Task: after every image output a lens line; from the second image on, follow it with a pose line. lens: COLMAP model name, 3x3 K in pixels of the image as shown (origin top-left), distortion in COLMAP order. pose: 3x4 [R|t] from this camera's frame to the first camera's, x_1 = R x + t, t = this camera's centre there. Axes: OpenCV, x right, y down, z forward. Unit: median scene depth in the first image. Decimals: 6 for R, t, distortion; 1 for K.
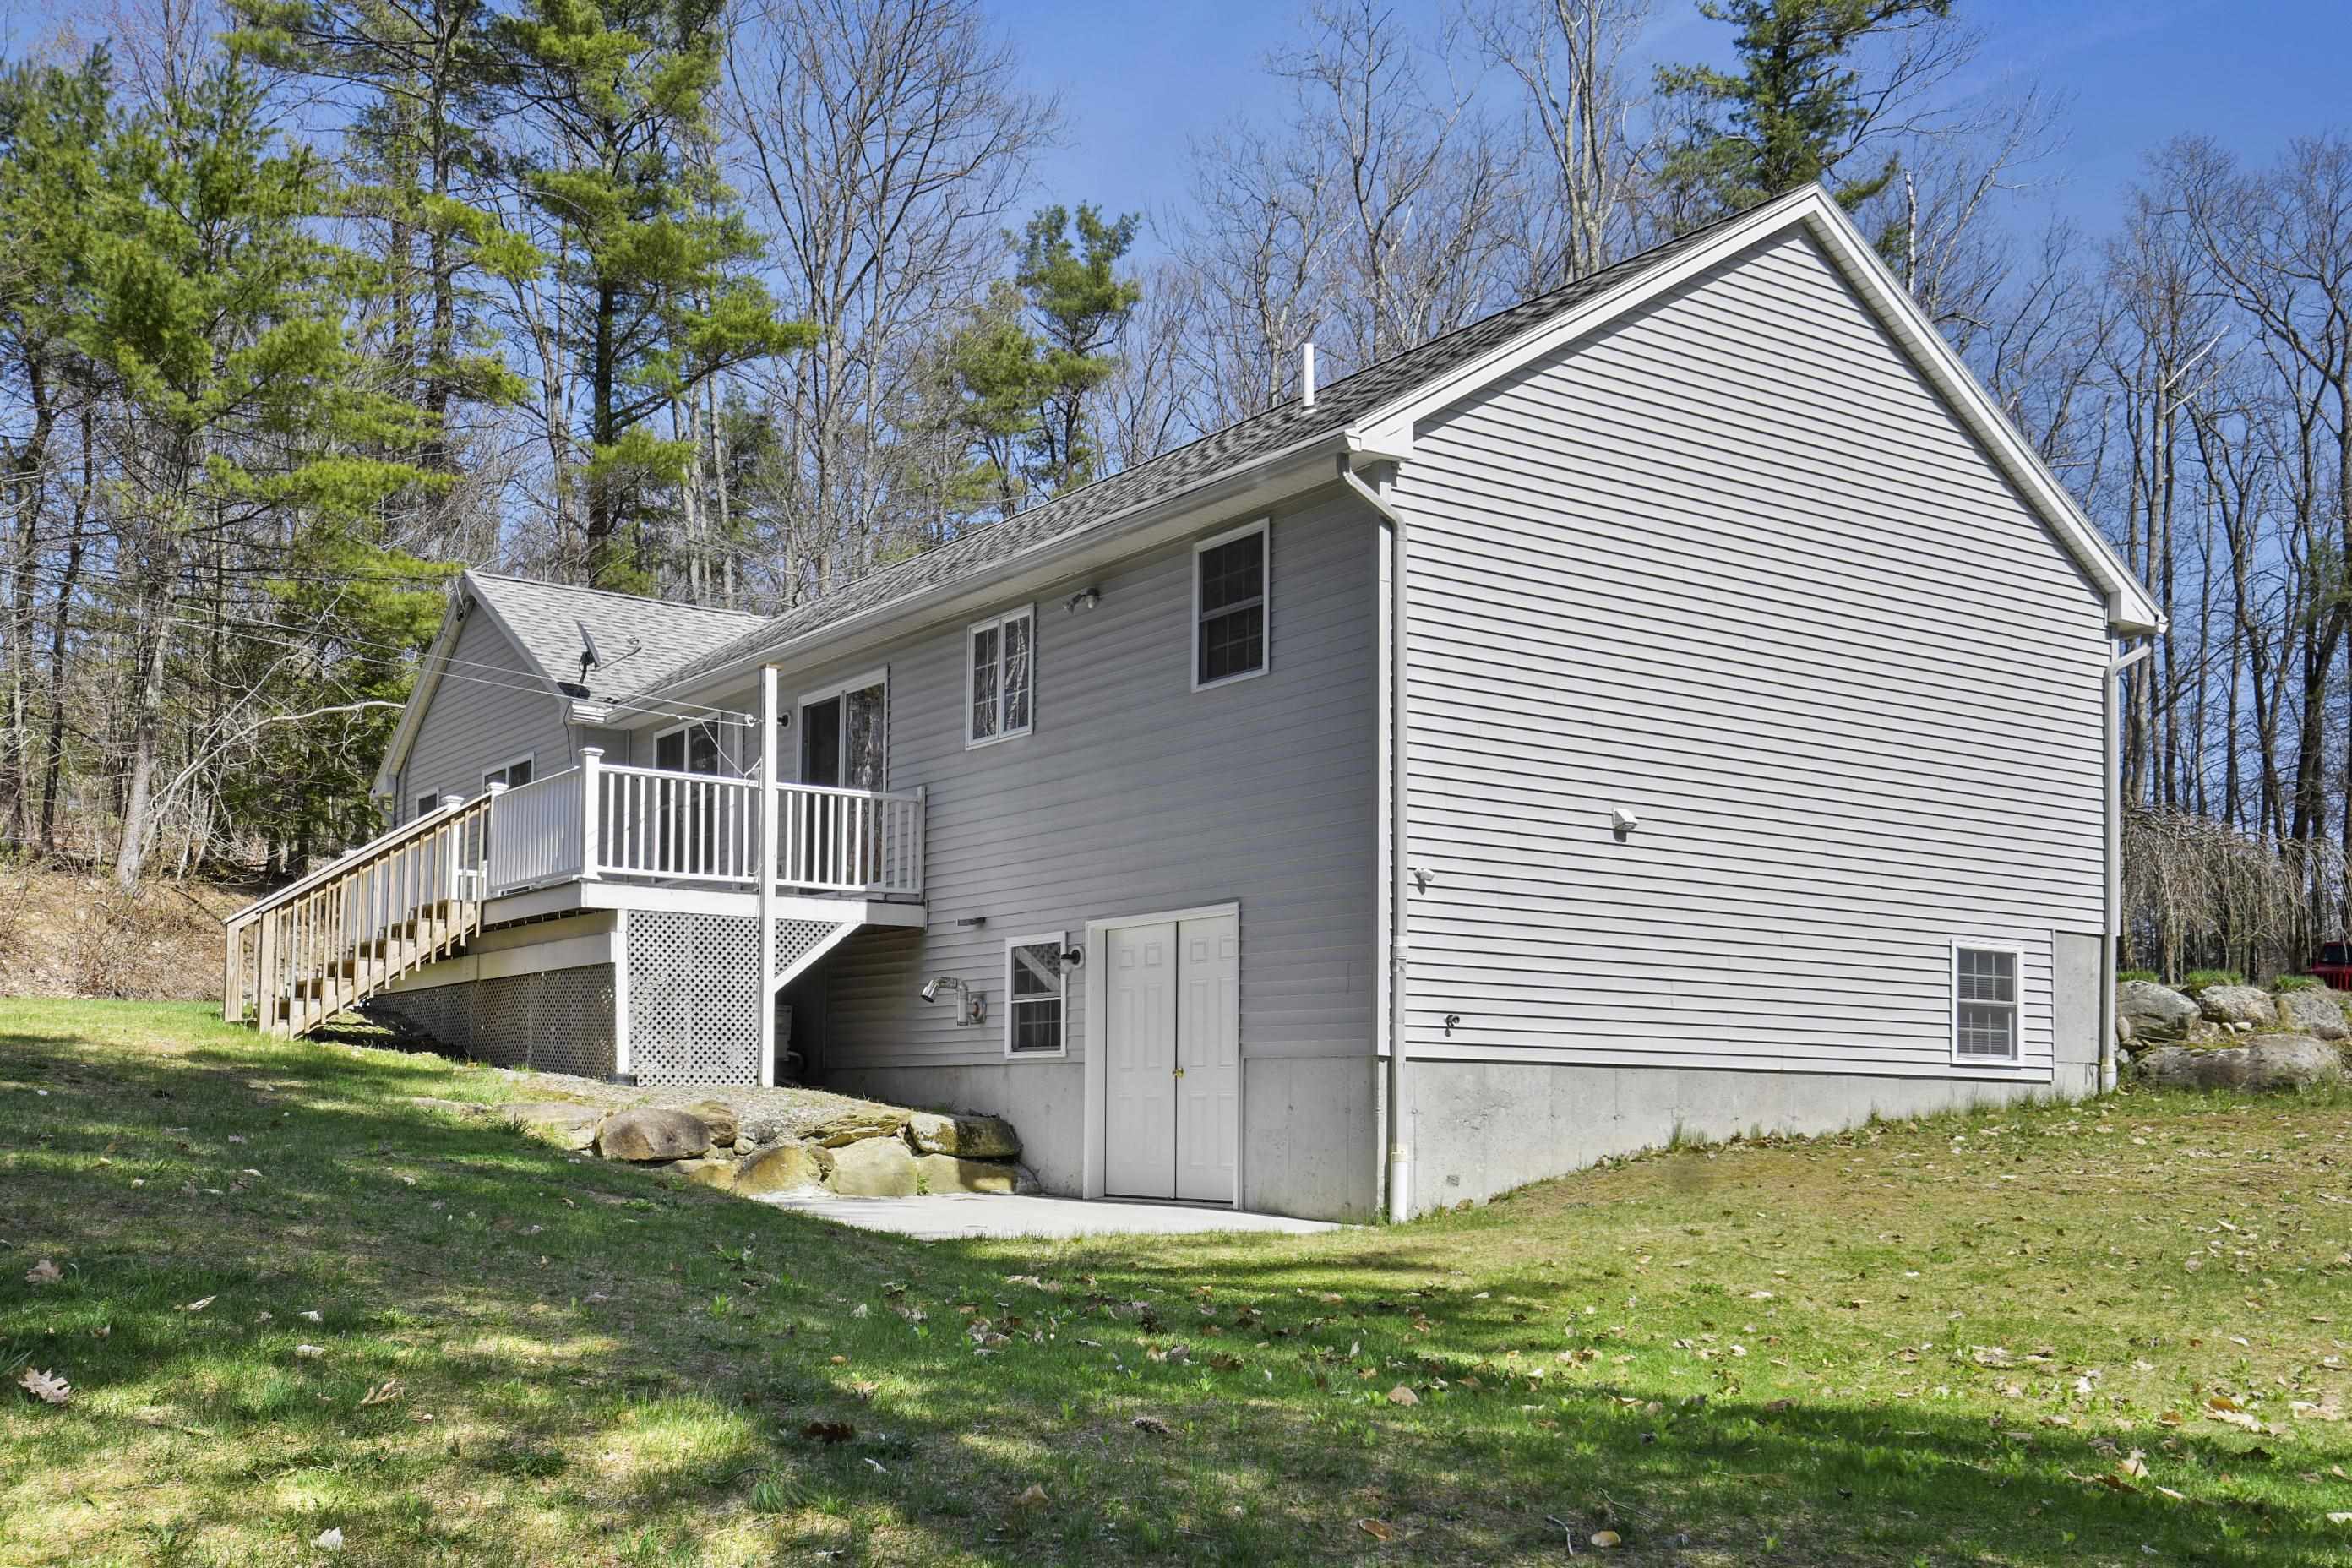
lens RADIAL K [[2220.4, 0, 1171.8], [0, 2220.4, 1010.4], [0, 0, 1]] dist [0.007128, 0.027960]
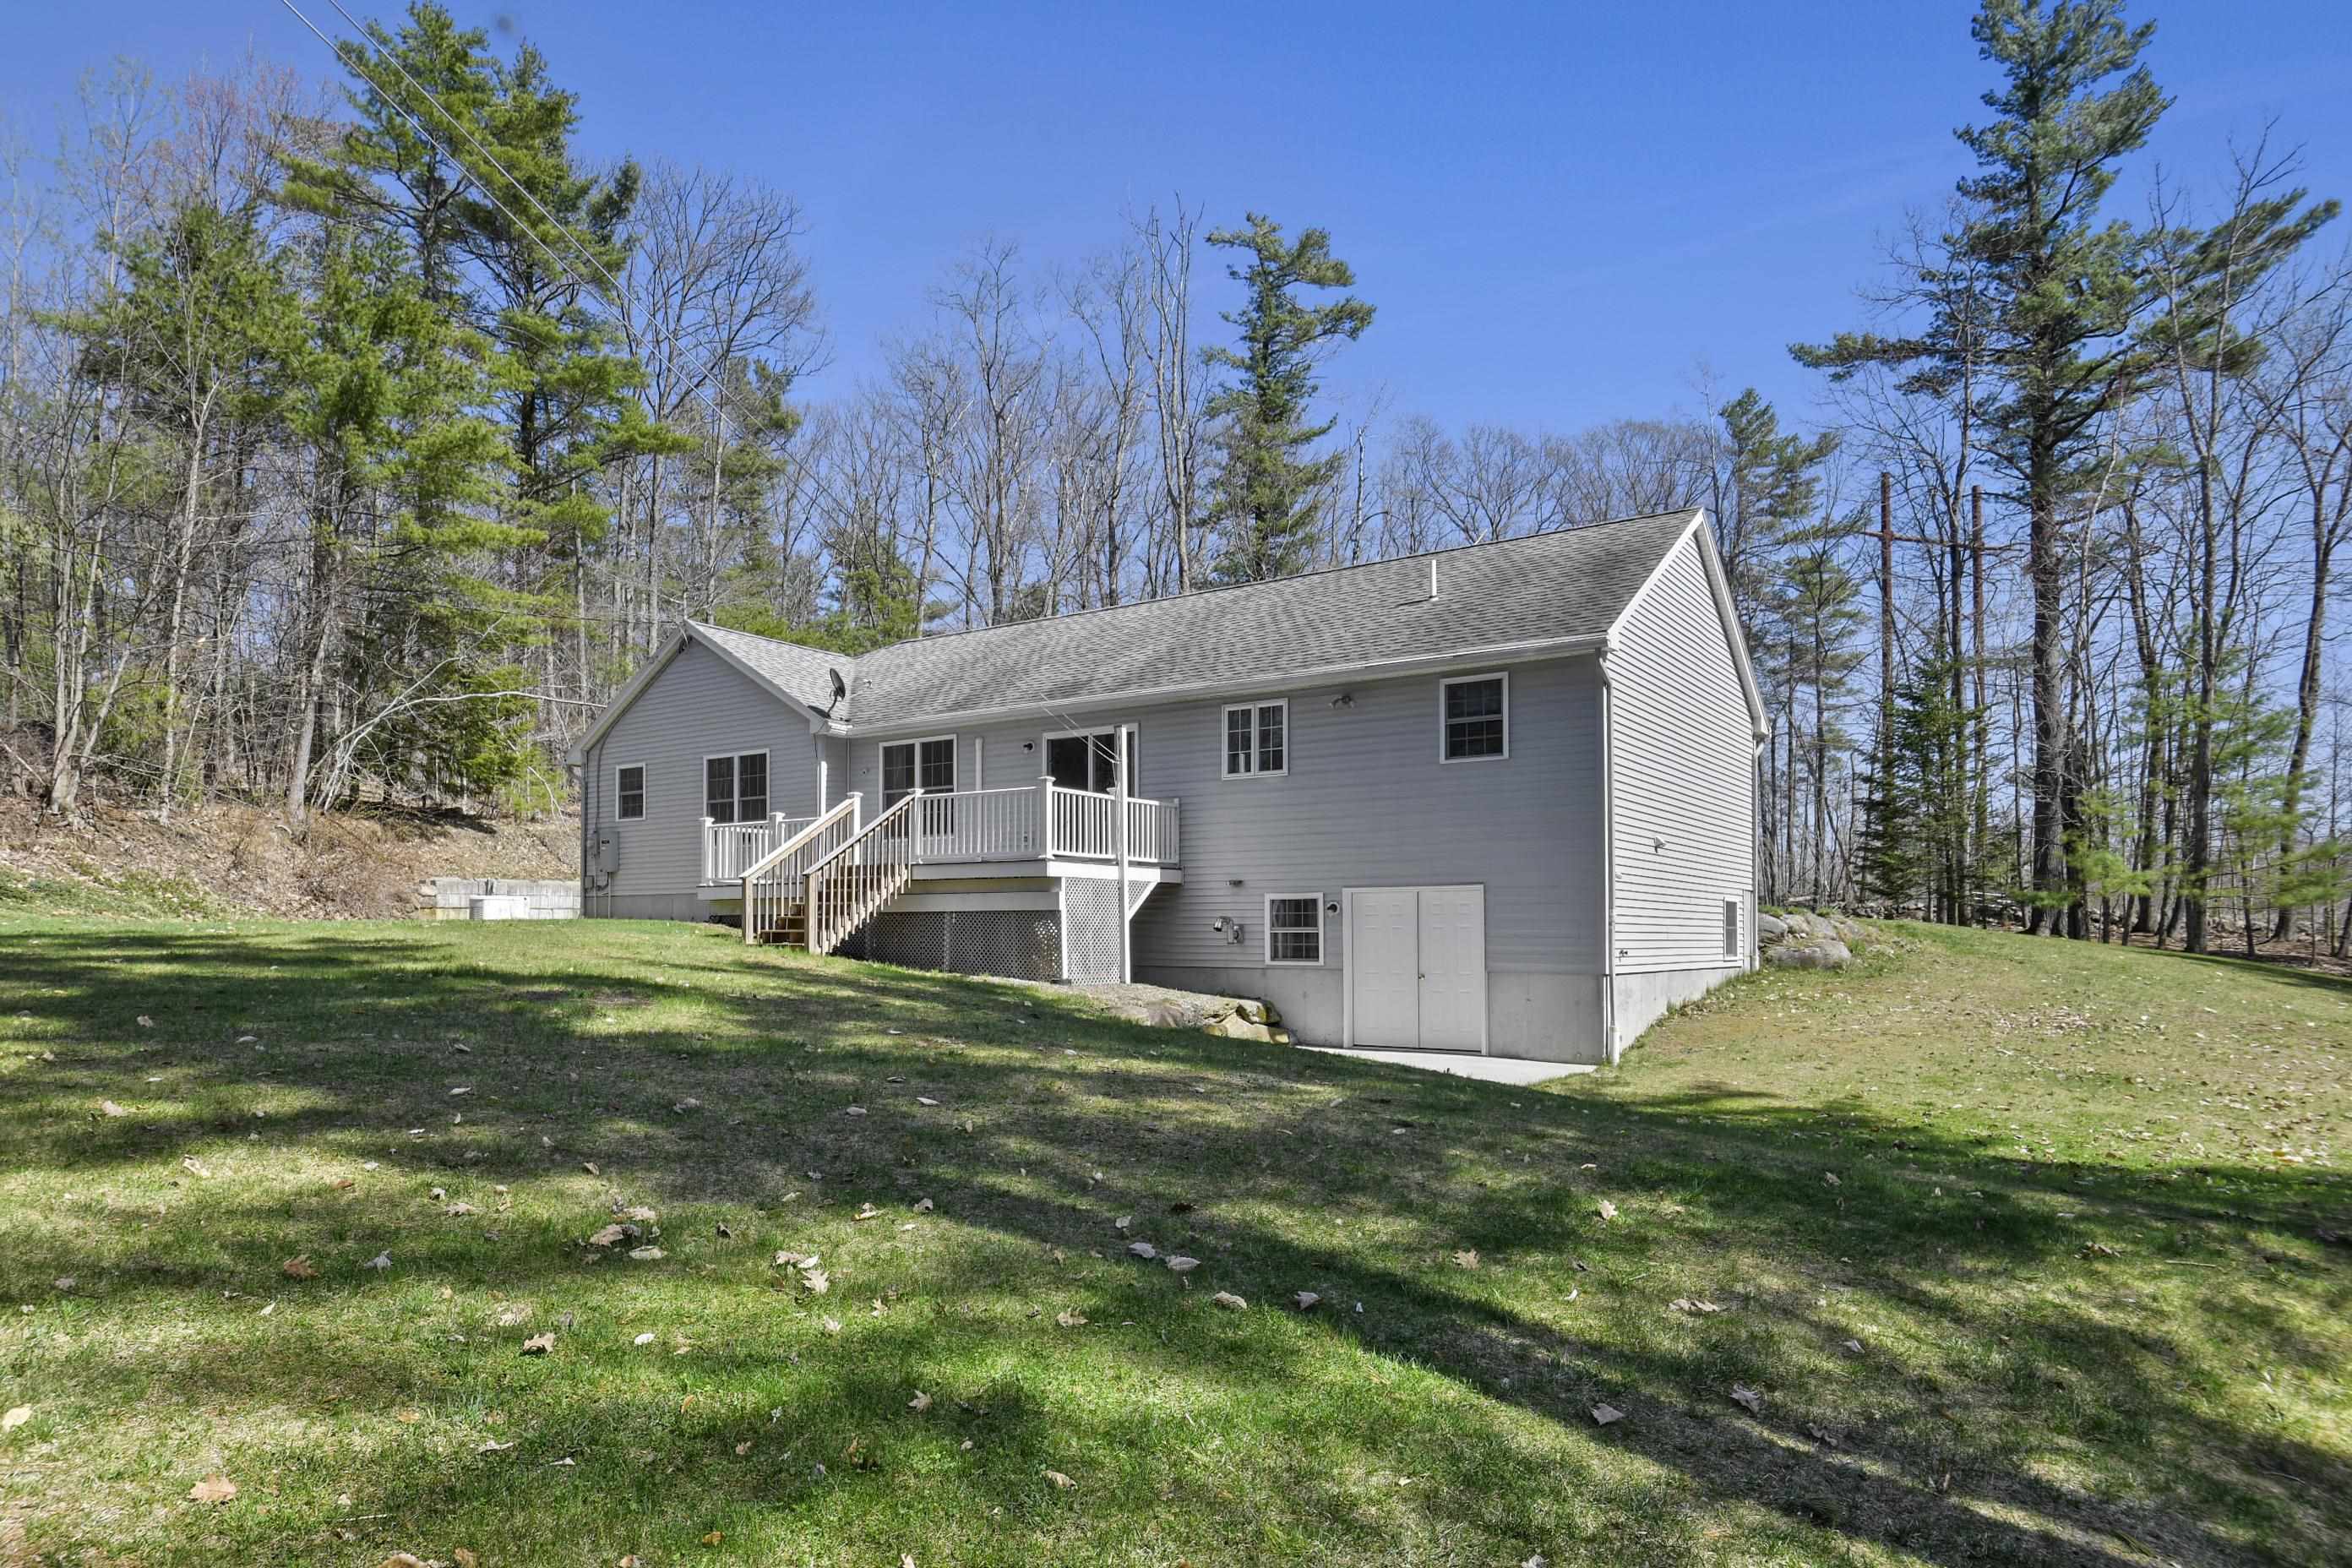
lens RADIAL K [[1391.3, 0, 1180.8], [0, 1391.3, 846.6], [0, 0, 1]] dist [0.008042, 0.001856]
pose [[0.934338, 0.013230, 0.356144, -0.506717], [-0.007075, 0.999802, -0.018580, -0.047407], [-0.356319, 0.014841, 0.934246, 0.026966]]
